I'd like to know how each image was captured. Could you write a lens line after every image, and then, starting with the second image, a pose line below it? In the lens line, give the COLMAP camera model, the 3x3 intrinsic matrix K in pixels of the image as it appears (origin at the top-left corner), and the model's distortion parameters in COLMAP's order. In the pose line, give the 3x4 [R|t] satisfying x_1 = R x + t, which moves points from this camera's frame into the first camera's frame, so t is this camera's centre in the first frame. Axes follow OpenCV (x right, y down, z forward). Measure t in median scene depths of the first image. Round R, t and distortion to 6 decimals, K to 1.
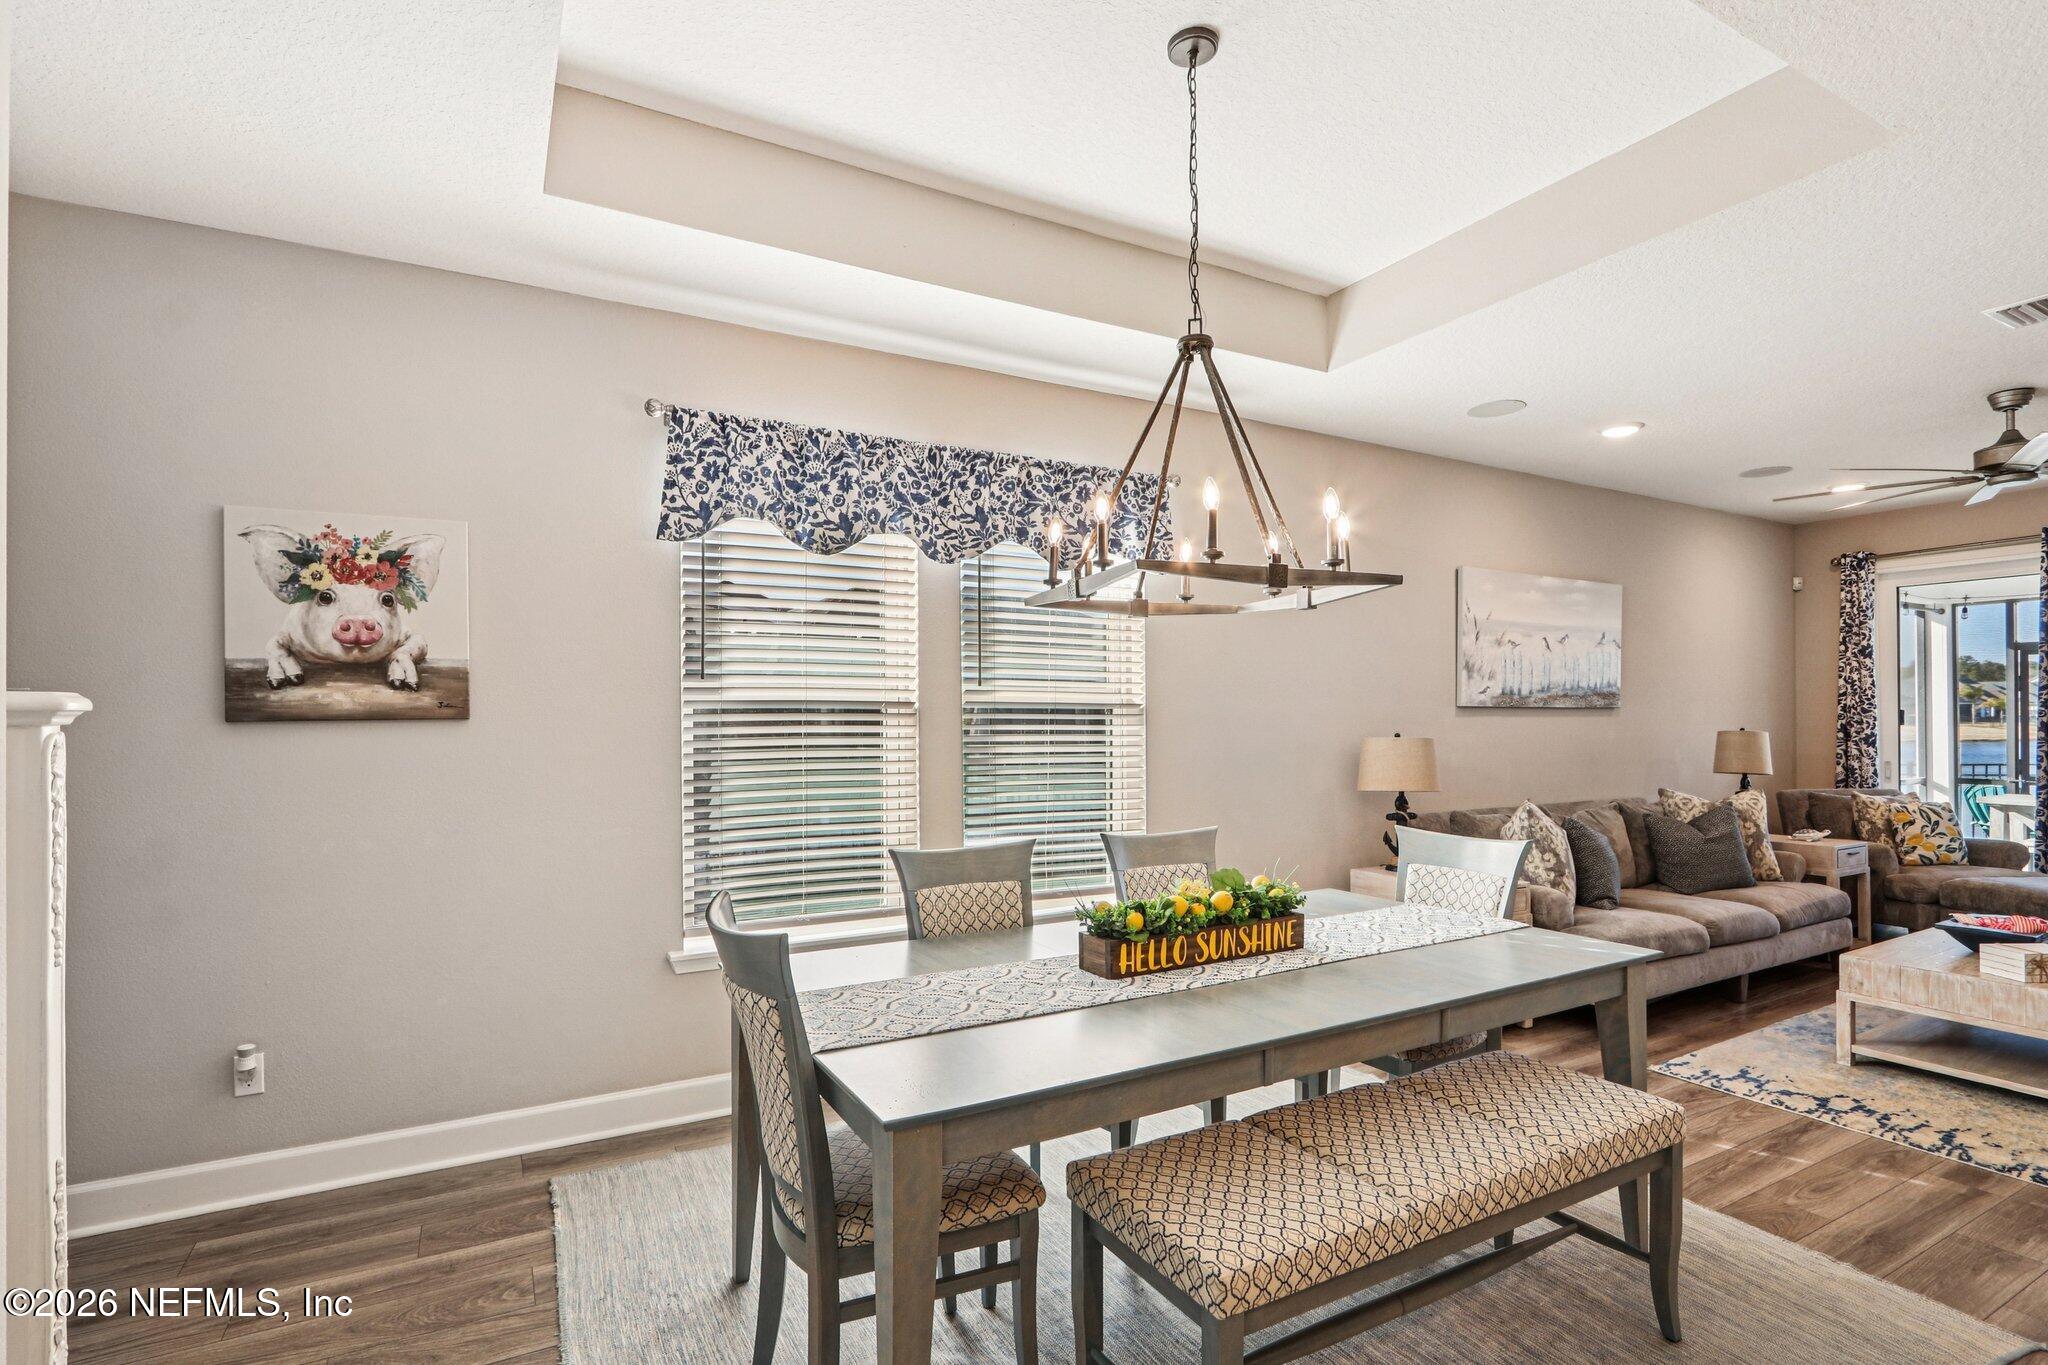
lens RADIAL K [[964.1, 0, 990.9], [0, 964.1, 719.3], [0, 0, 1]] dist [-0.012333, 0.000407]
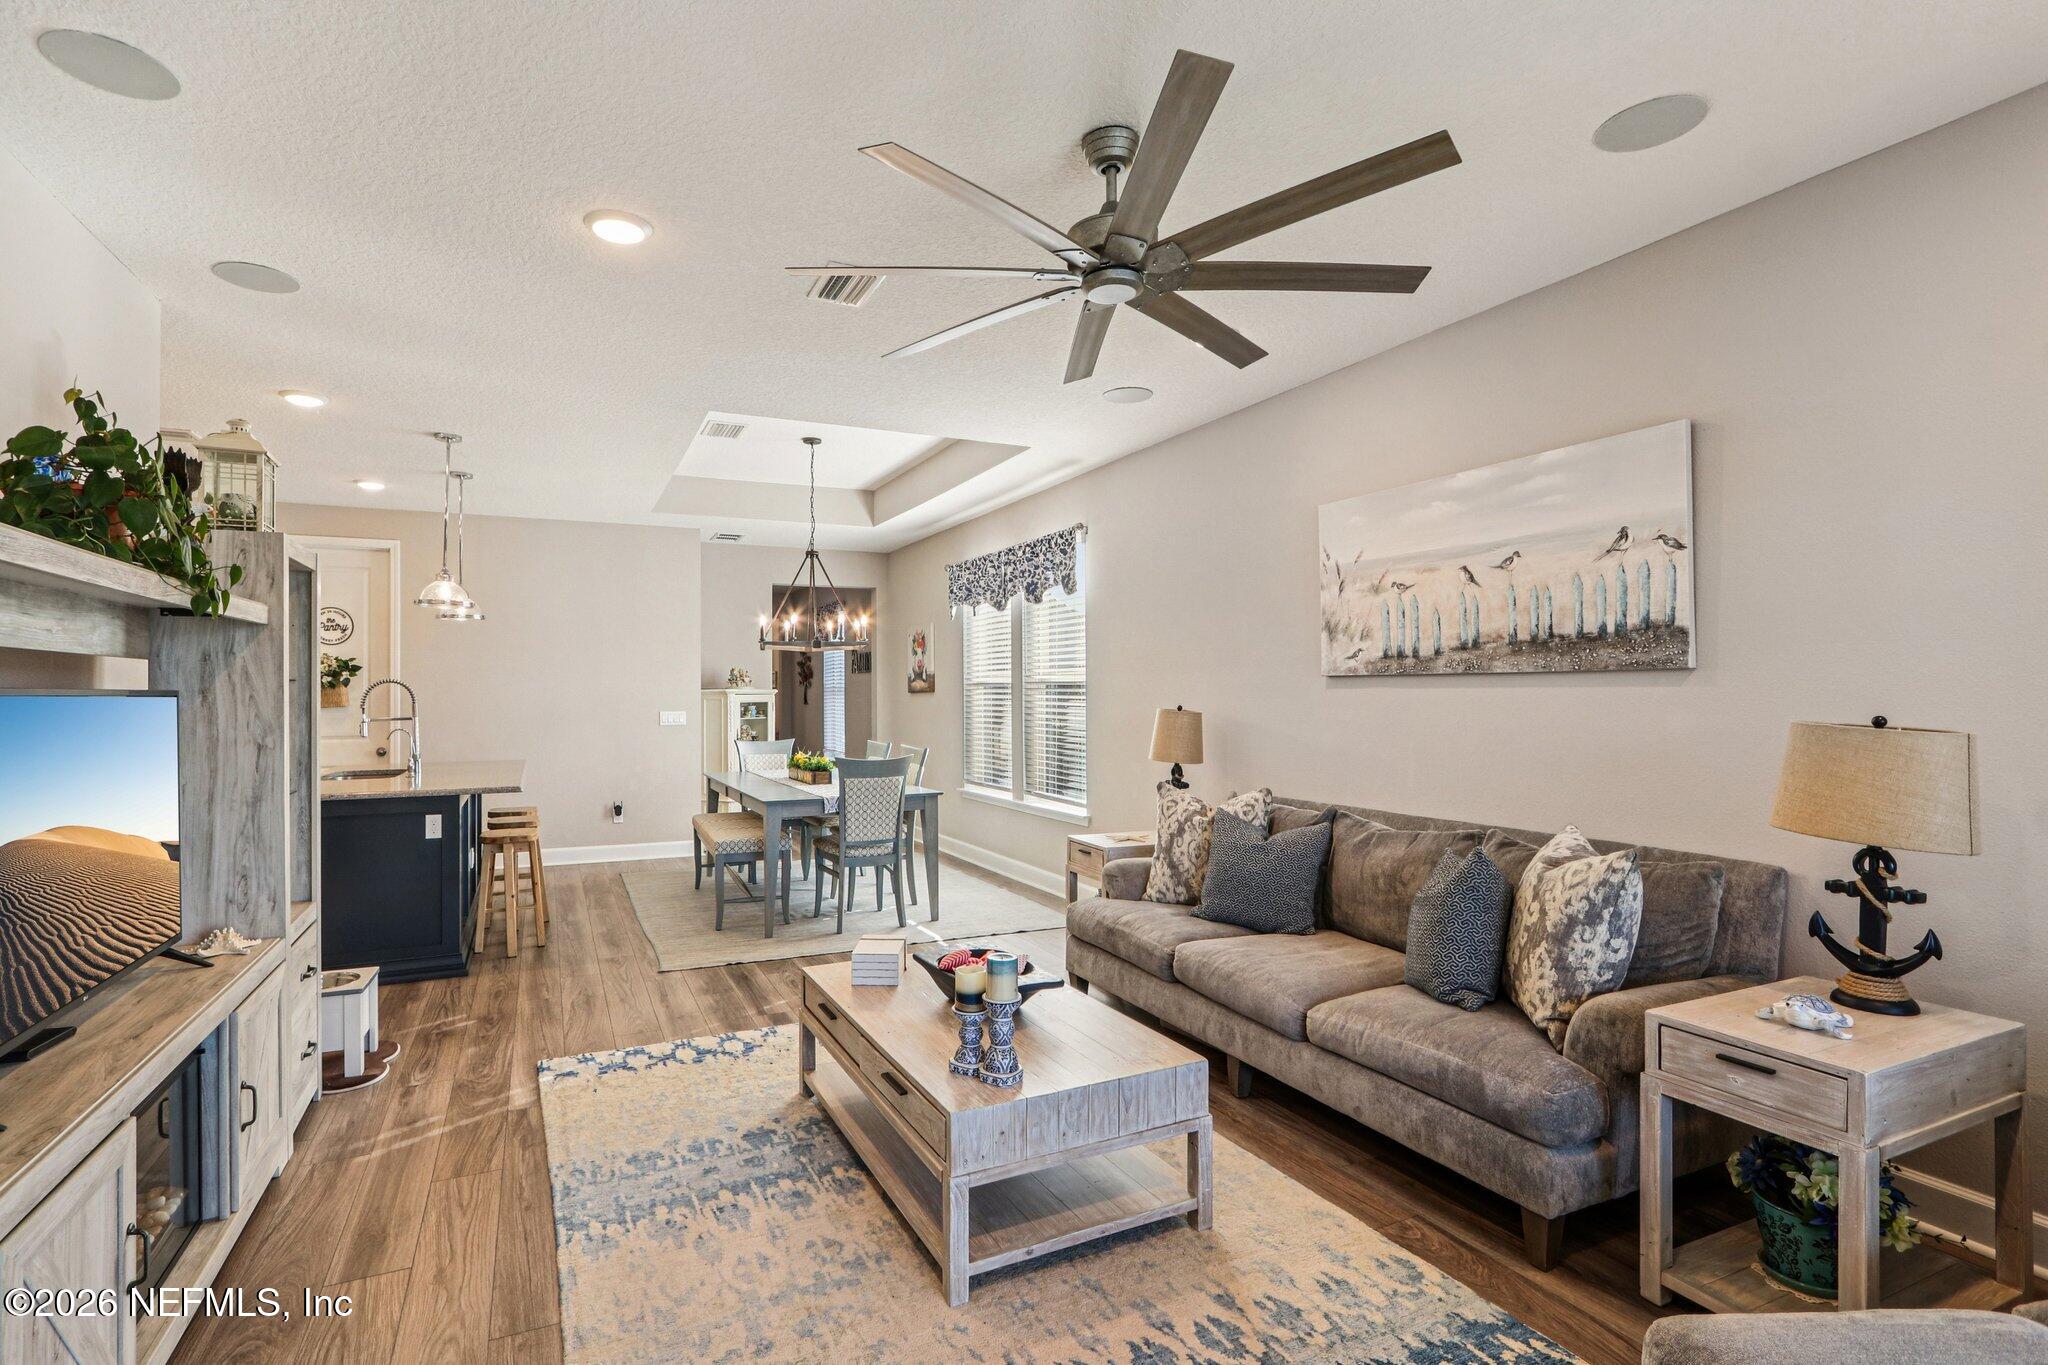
lens RADIAL K [[962.3, 0, 980.9], [0, 962.3, 670.8], [0, 0, 1]] dist [0.000751, 0.000343]
pose [[-0.065917, -0.018484, -0.997654, 1.906608], [0.005803, 0.999804, -0.018907, -0.005458], [0.997808, -0.007036, -0.065796, 1.089241]]
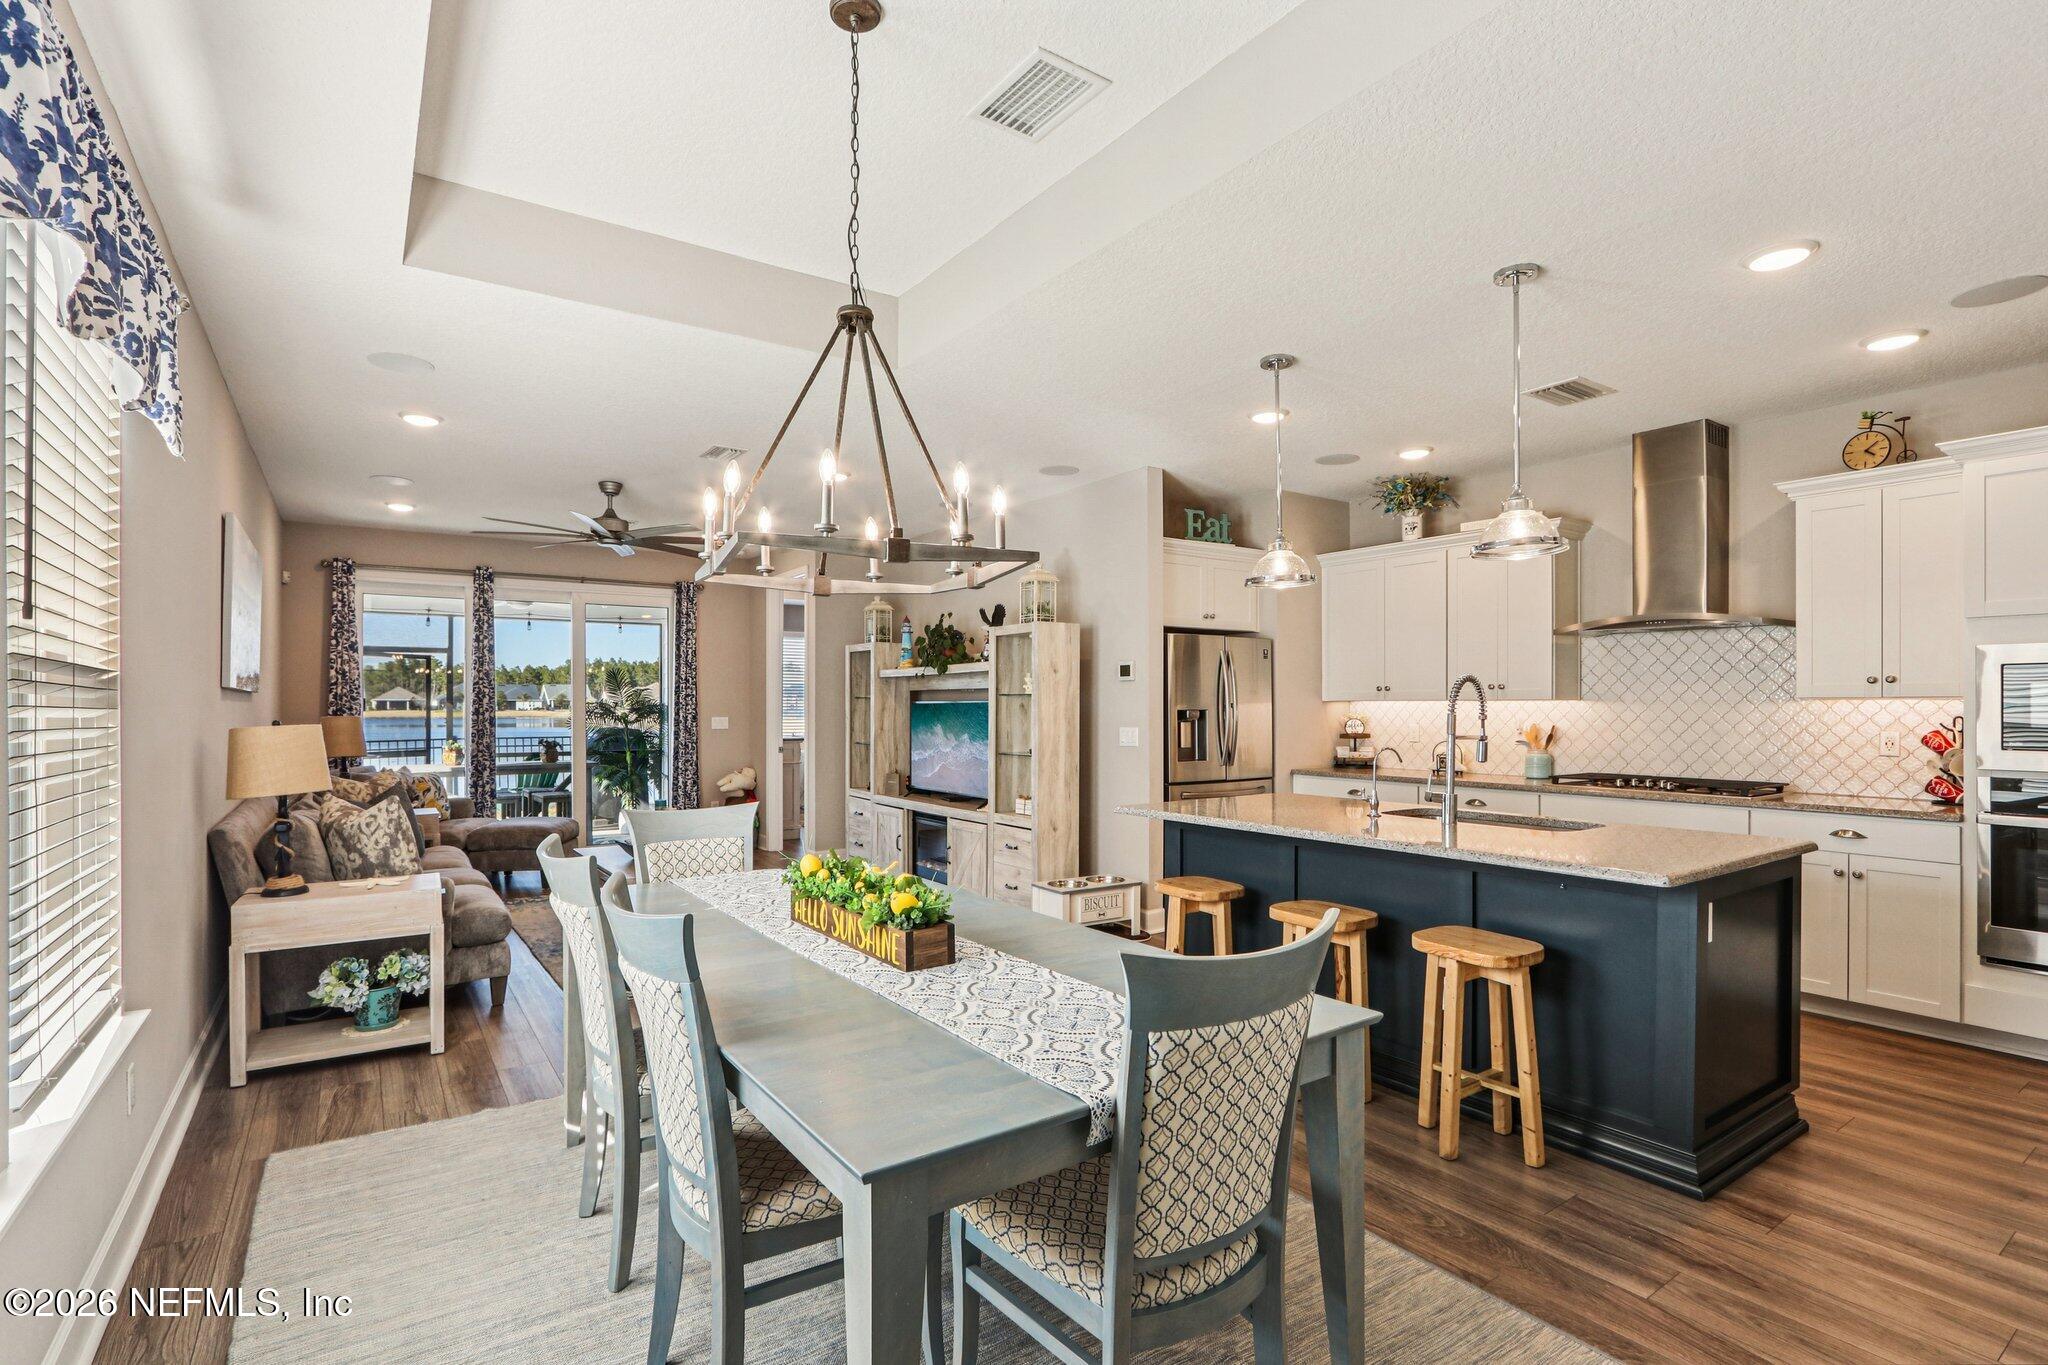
lens RADIAL K [[959.3, 0, 982.5], [0, 959.3, 701.9], [0, 0, 1]] dist [-0.012247, 0.000750]
pose [[-0.090197, 0.007833, 0.995893, -0.518092], [0.000590, 0.999969, -0.007811, 0.007596], [-0.995924, -0.000117, -0.090199, 0.636235]]
